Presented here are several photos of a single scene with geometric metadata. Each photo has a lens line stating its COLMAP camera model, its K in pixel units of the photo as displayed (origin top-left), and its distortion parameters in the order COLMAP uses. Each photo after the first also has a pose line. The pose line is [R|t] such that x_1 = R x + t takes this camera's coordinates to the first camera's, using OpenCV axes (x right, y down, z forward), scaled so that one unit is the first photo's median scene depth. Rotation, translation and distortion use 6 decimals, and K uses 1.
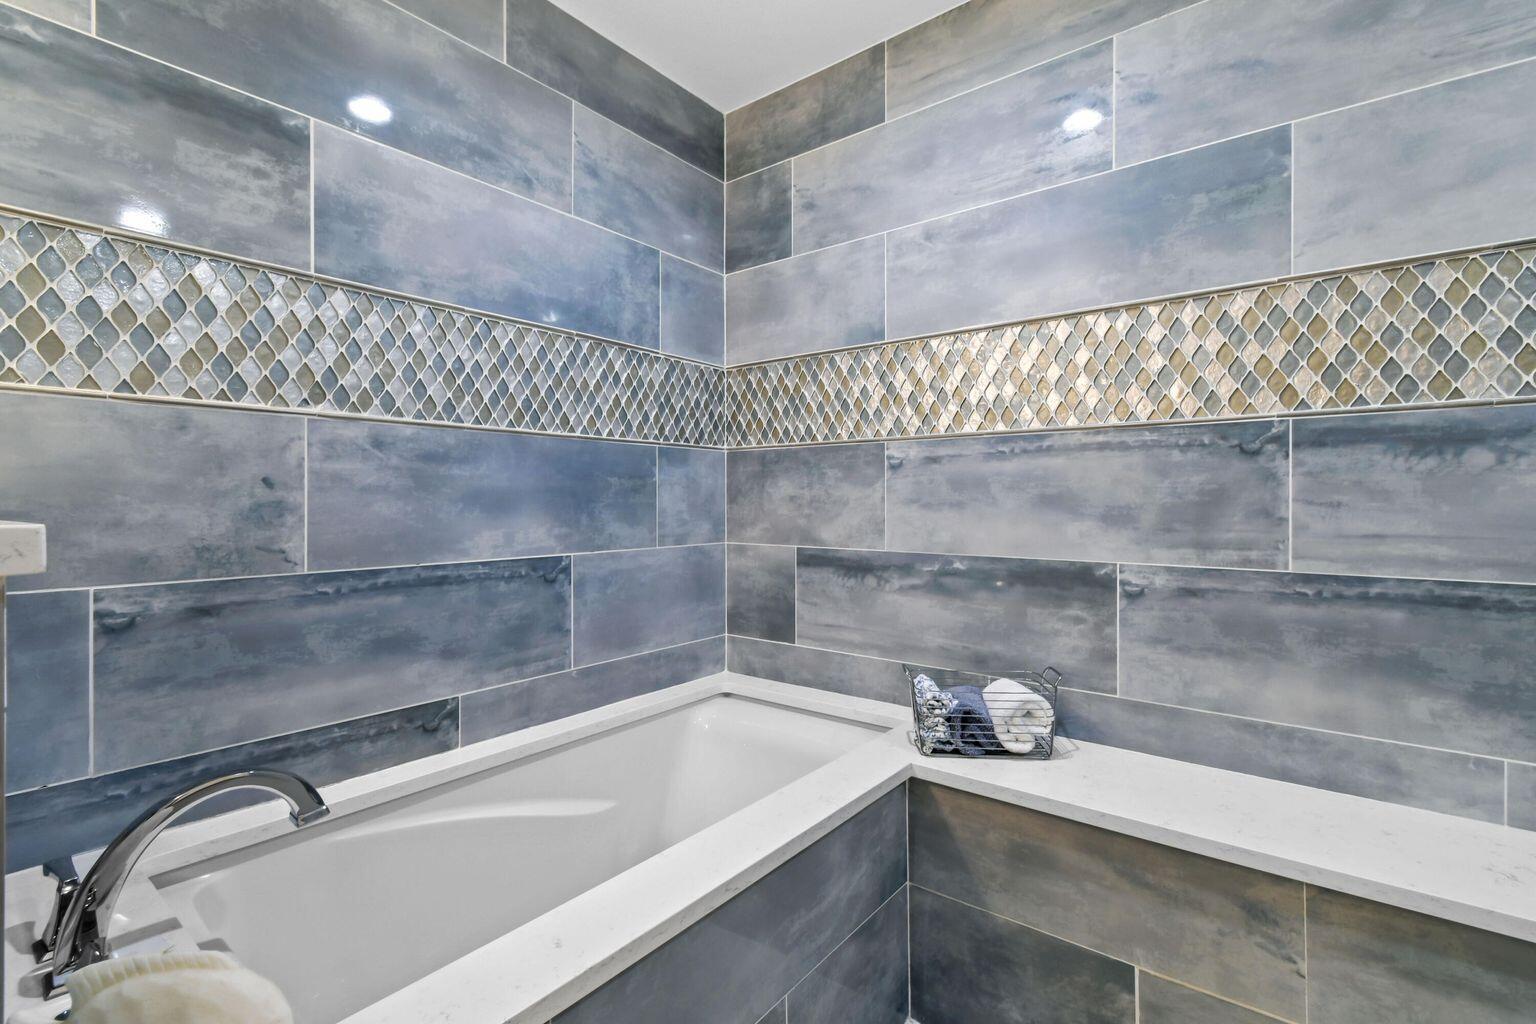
lens RADIAL K [[696.6, 0, 794.3], [0, 696.6, 501.6], [0, 0, 1]] dist [0.005794, -0.004864]
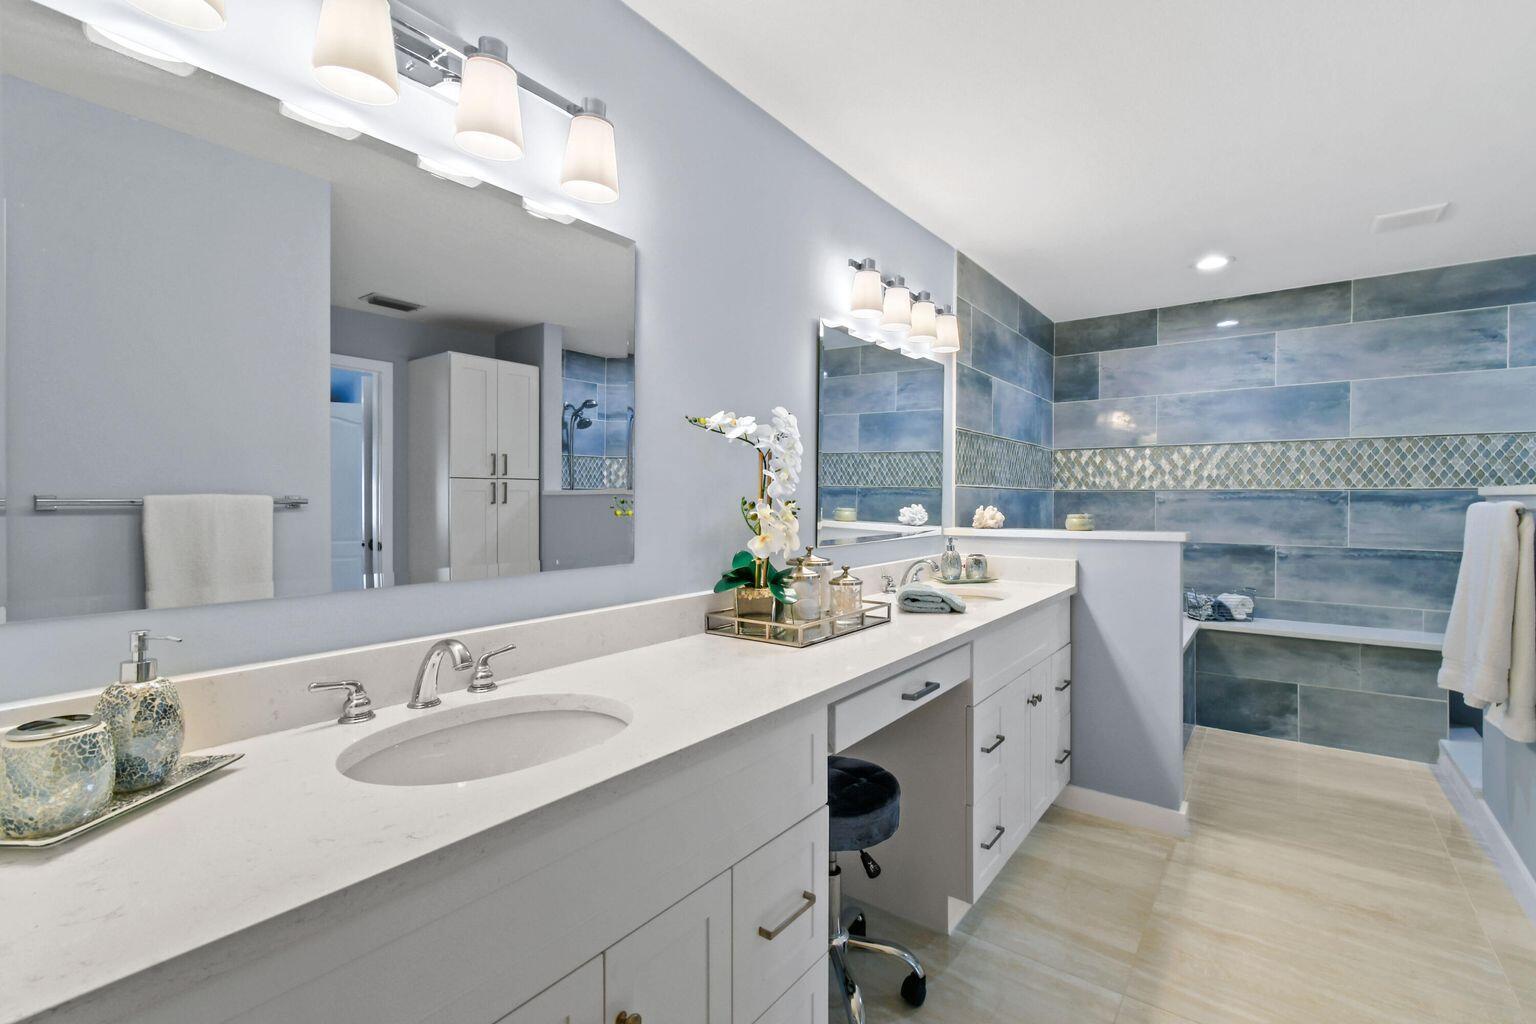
lens RADIAL K [[696.6, 0, 787.1], [0, 696.6, 506.9], [0, 0, 1]] dist [0.005794, -0.004864]
pose [[0.999379, 0.002733, 0.035143, -1.422755], [-0.003106, 0.999939, 0.010563, -0.071585], [-0.035112, -0.010665, 0.999326, -1.483300]]
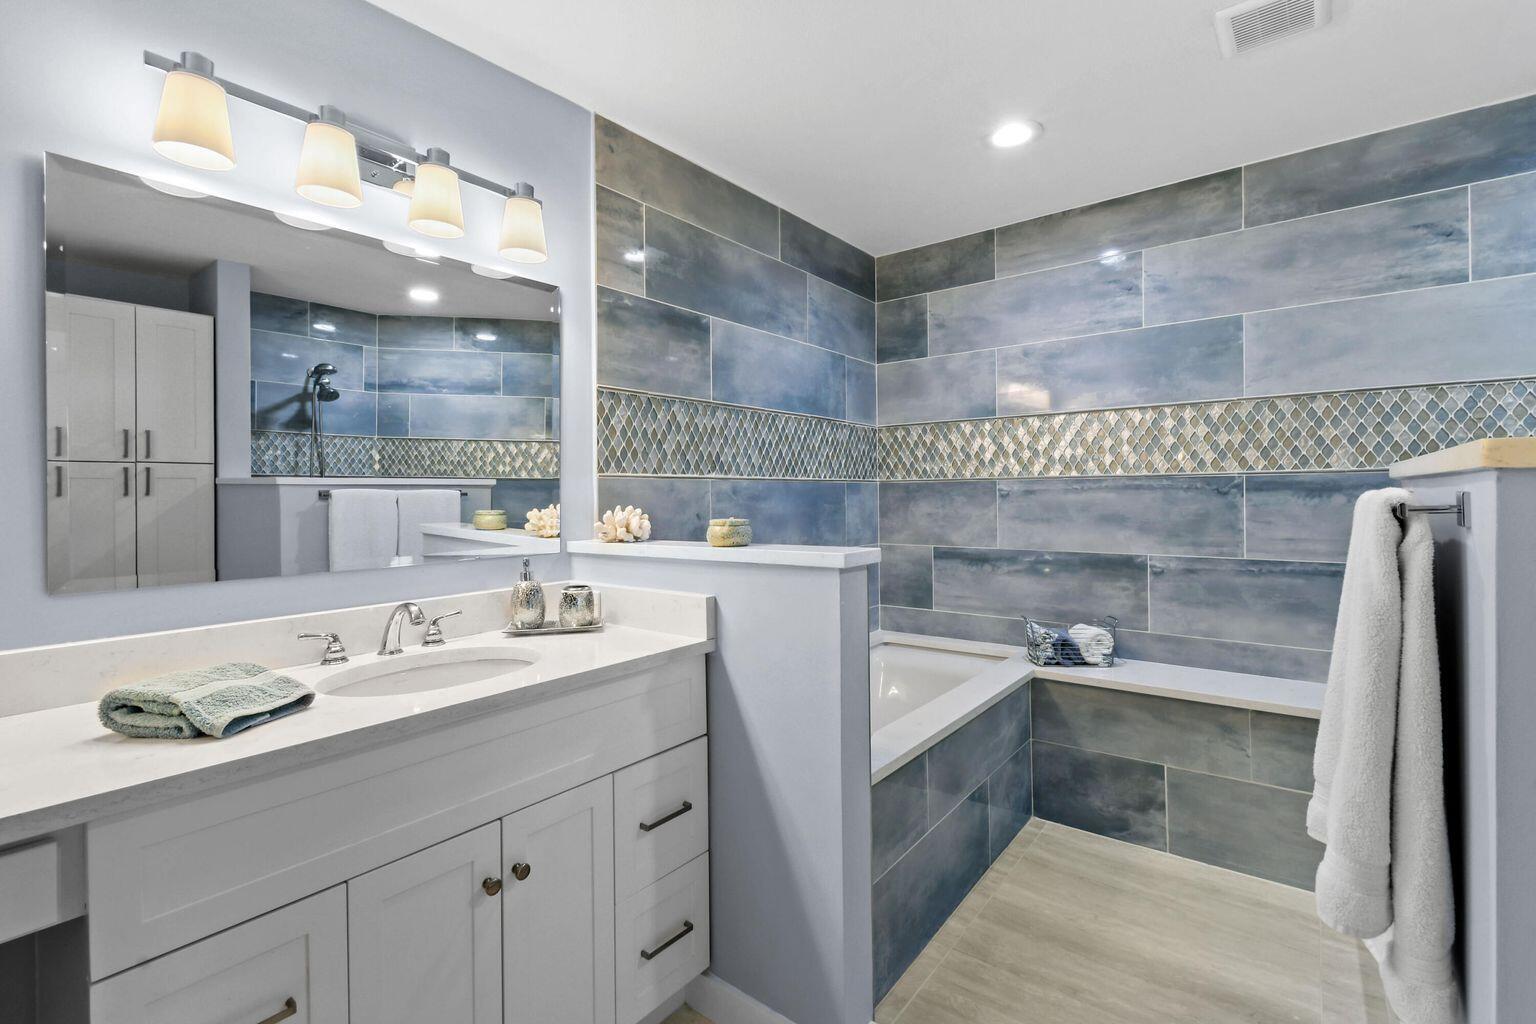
lens RADIAL K [[696.6, 0, 792.4], [0, 696.6, 495.0], [0, 0, 1]] dist [0.005794, -0.004864]
pose [[0.999911, -0.009812, 0.009043, -0.451717], [0.009813, 0.999952, -0.000041, -0.072233], [-0.009042, 0.000129, 0.999959, -0.753115]]
